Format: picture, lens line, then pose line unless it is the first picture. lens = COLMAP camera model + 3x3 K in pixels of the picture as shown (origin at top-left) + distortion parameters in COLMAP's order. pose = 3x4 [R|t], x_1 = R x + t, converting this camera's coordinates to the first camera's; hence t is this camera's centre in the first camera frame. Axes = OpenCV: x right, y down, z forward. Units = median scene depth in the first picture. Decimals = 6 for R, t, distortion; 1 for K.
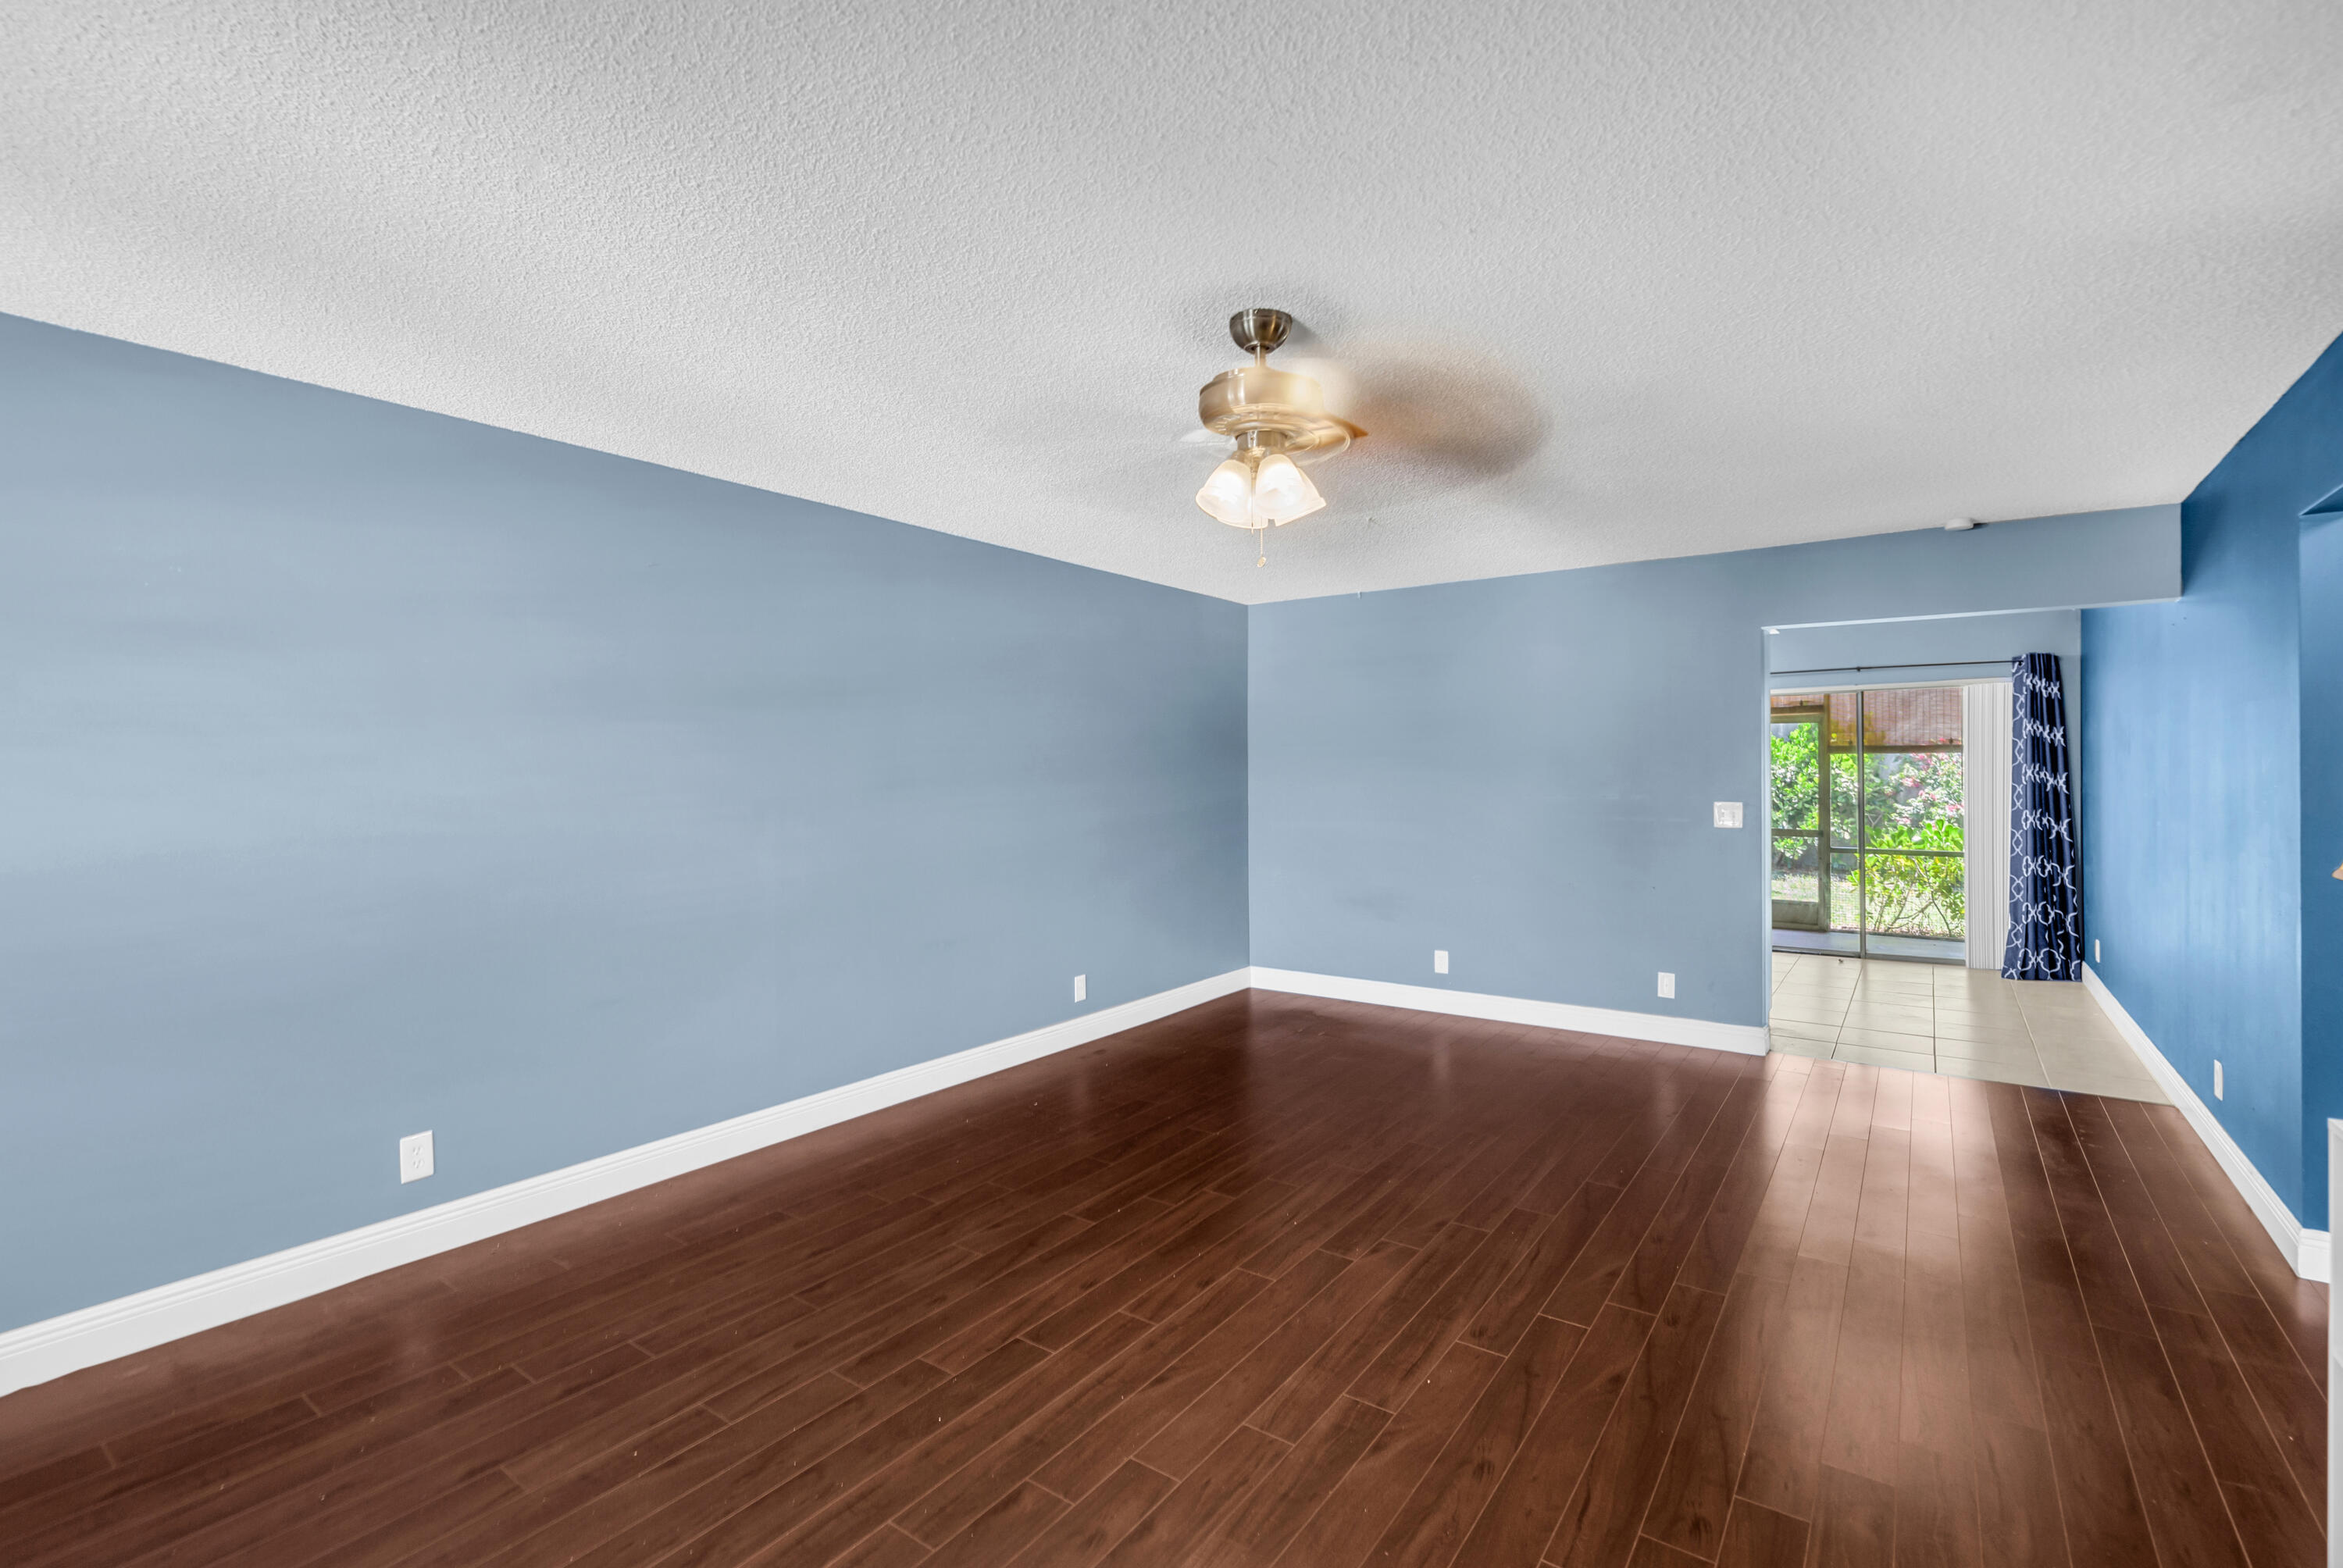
lens RADIAL K [[1036.8, 0, 1171.5], [0, 1036.8, 784.0], [0, 0, 1]] dist [0.011071, -0.000313]
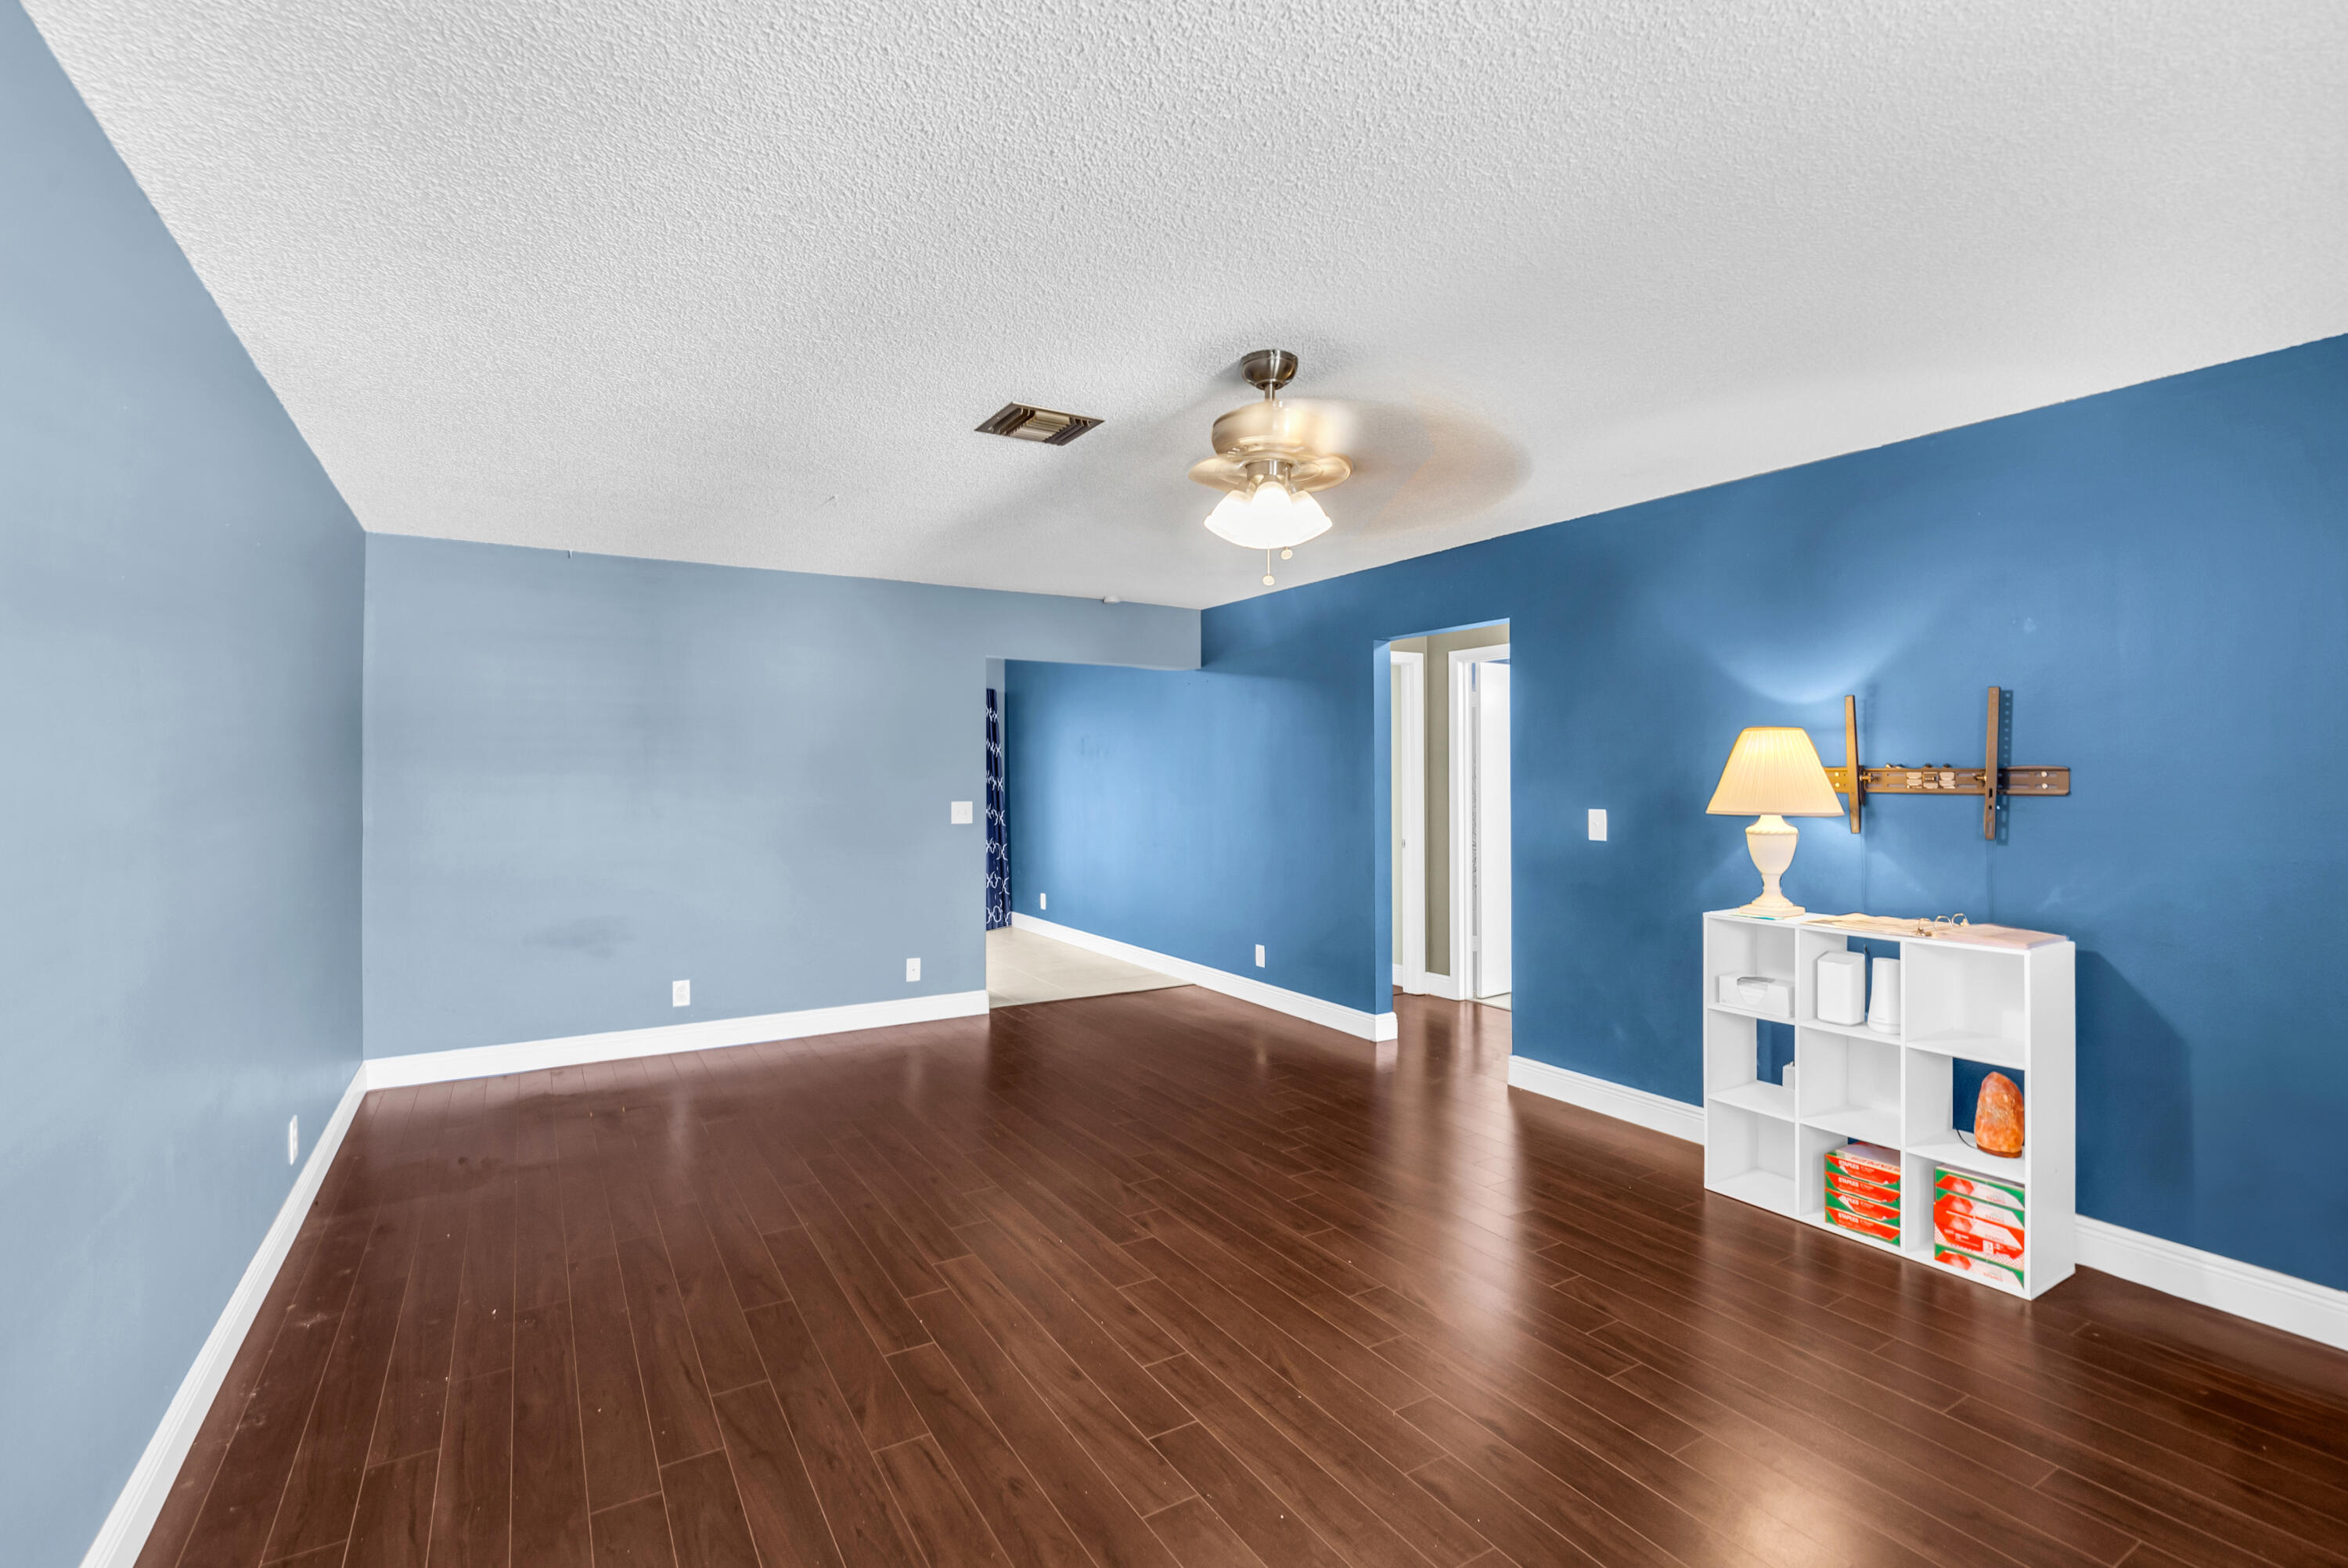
lens RADIAL K [[1073.2, 0, 1173.4], [0, 1073.2, 774.4], [0, 0, 1]] dist [-0.001467, 0.000065]
pose [[0.389182, 0.005179, 0.921146, -0.682980], [0.005266, 0.999955, -0.007847, -0.003304], [-0.921146, 0.007905, 0.389137, 0.457587]]
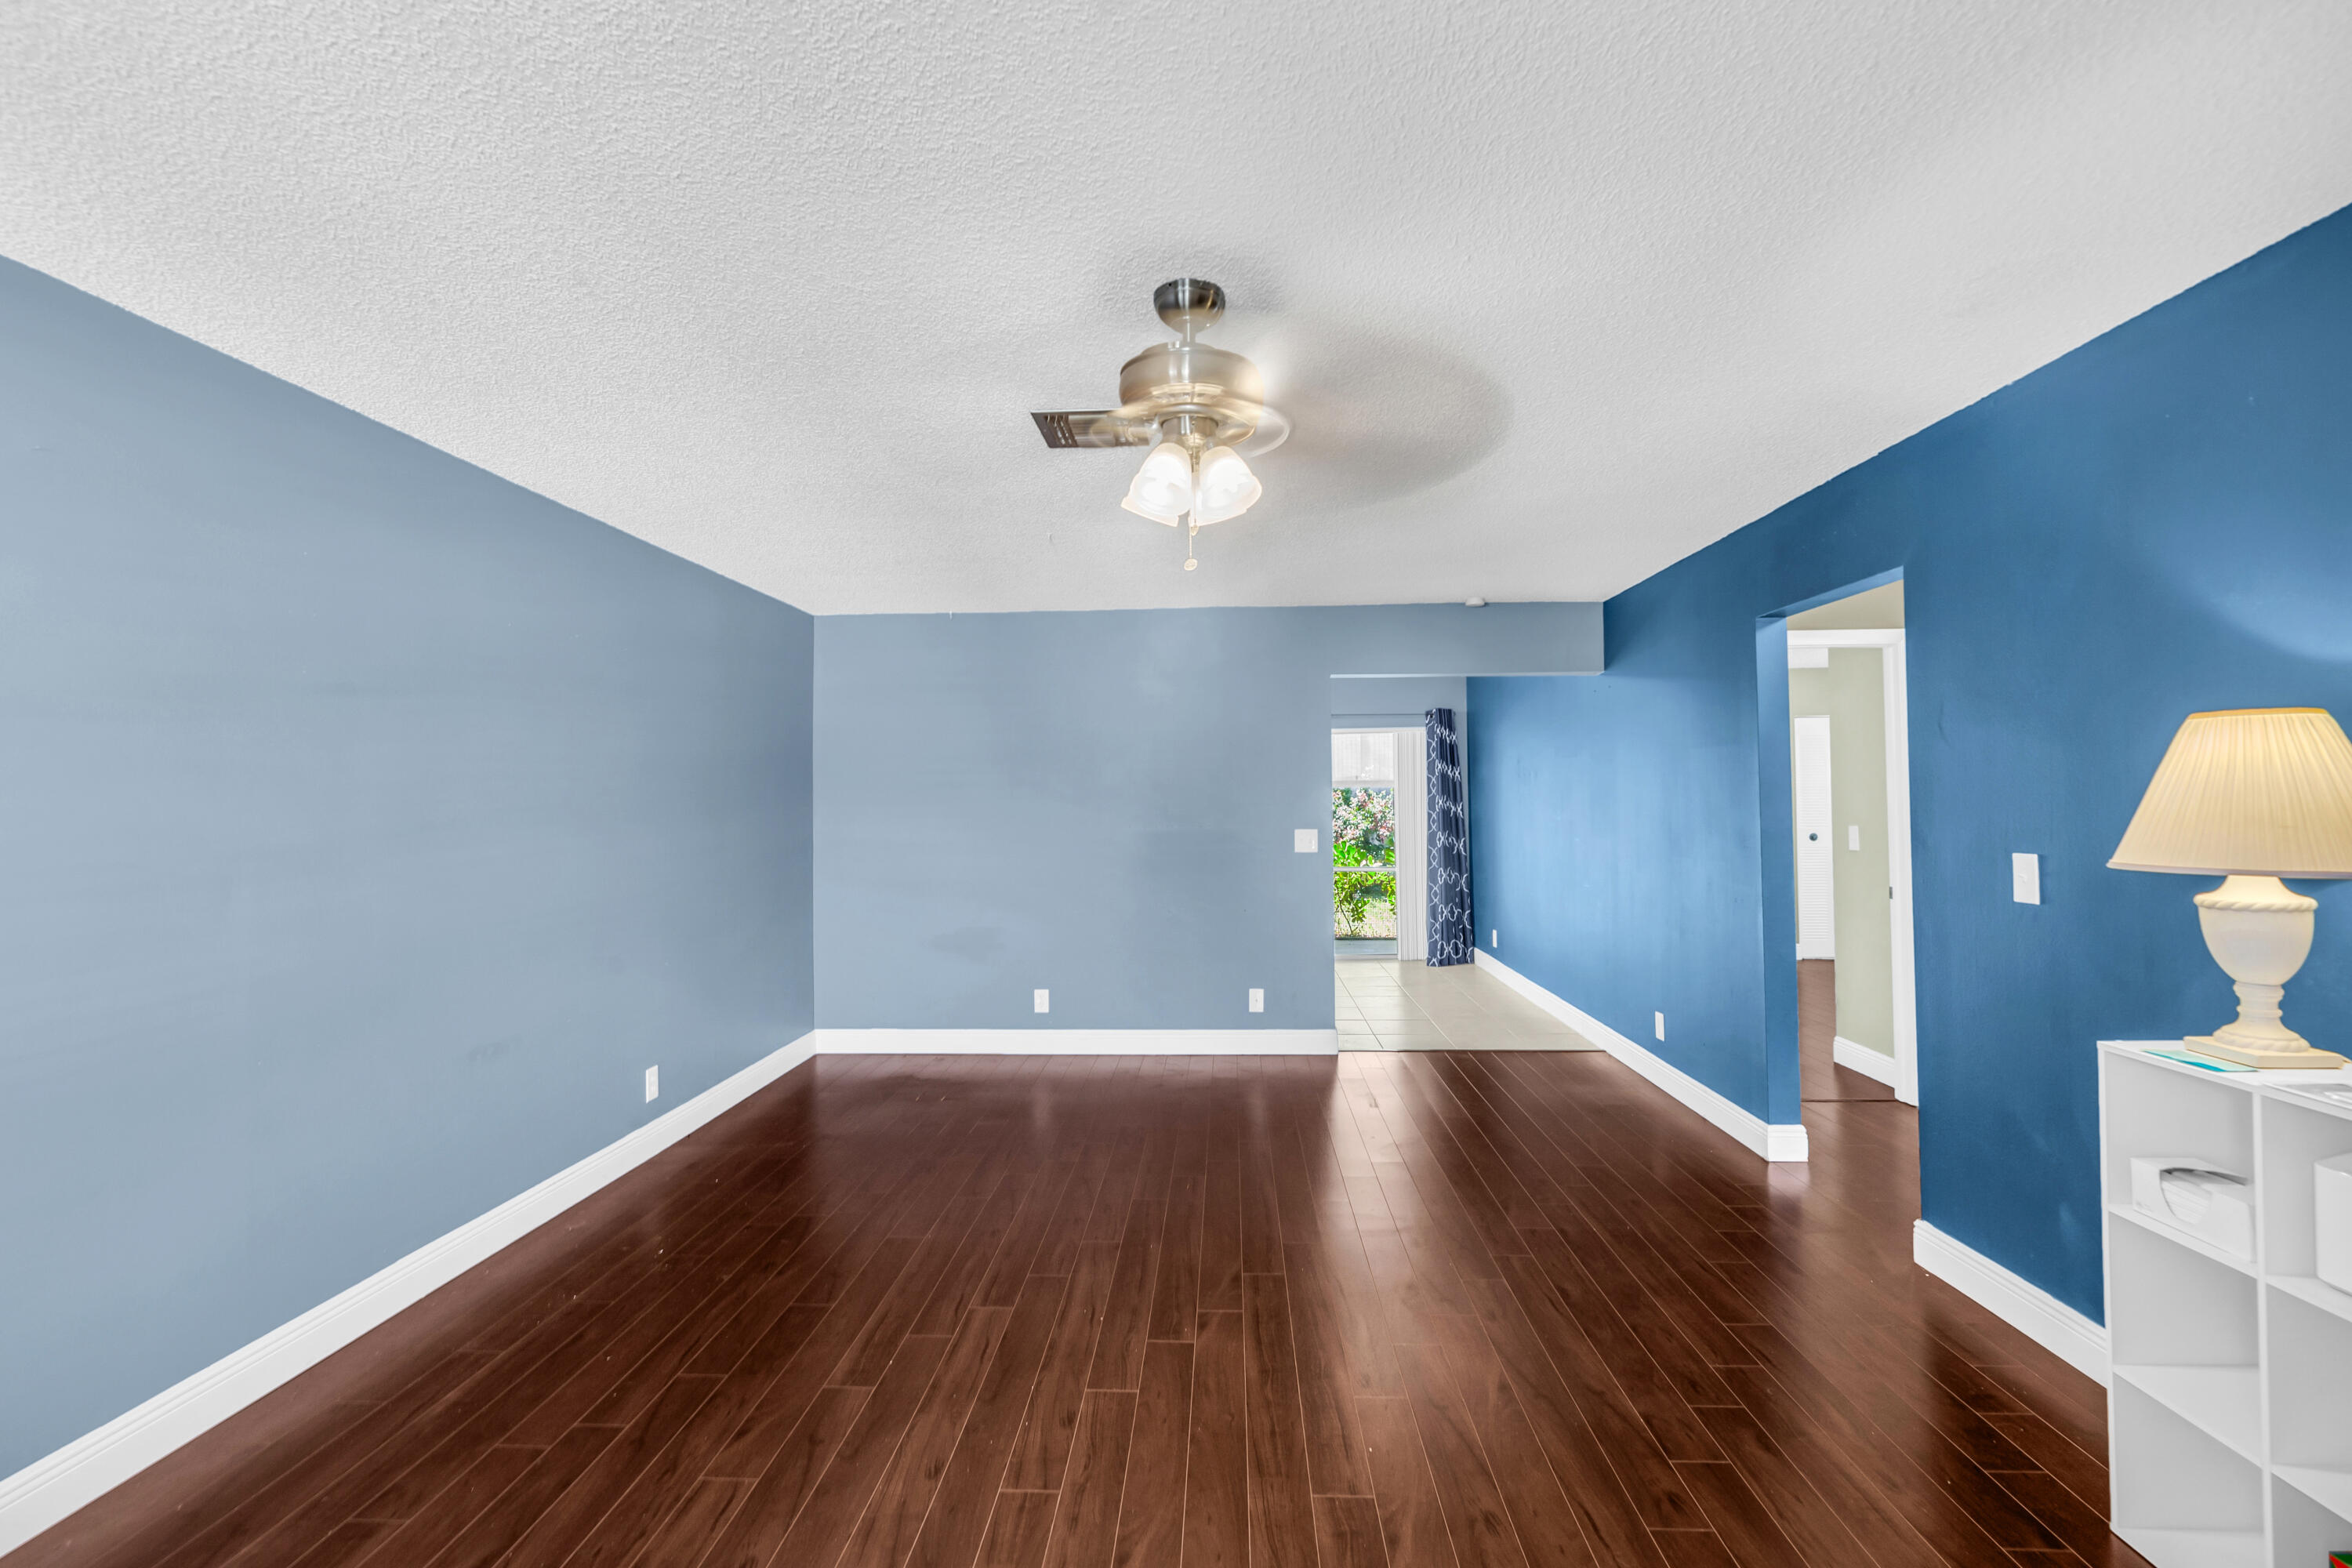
lens RADIAL K [[1057.3, 0, 1176.0], [0, 1057.3, 784.0], [0, 0, 1]] dist [-0.002079, 0.000221]
pose [[0.839423, 0.007520, 0.543426, -0.284218], [0.007298, 0.999658, -0.025106, -0.005723], [-0.543429, 0.025040, 0.839082, 0.182871]]
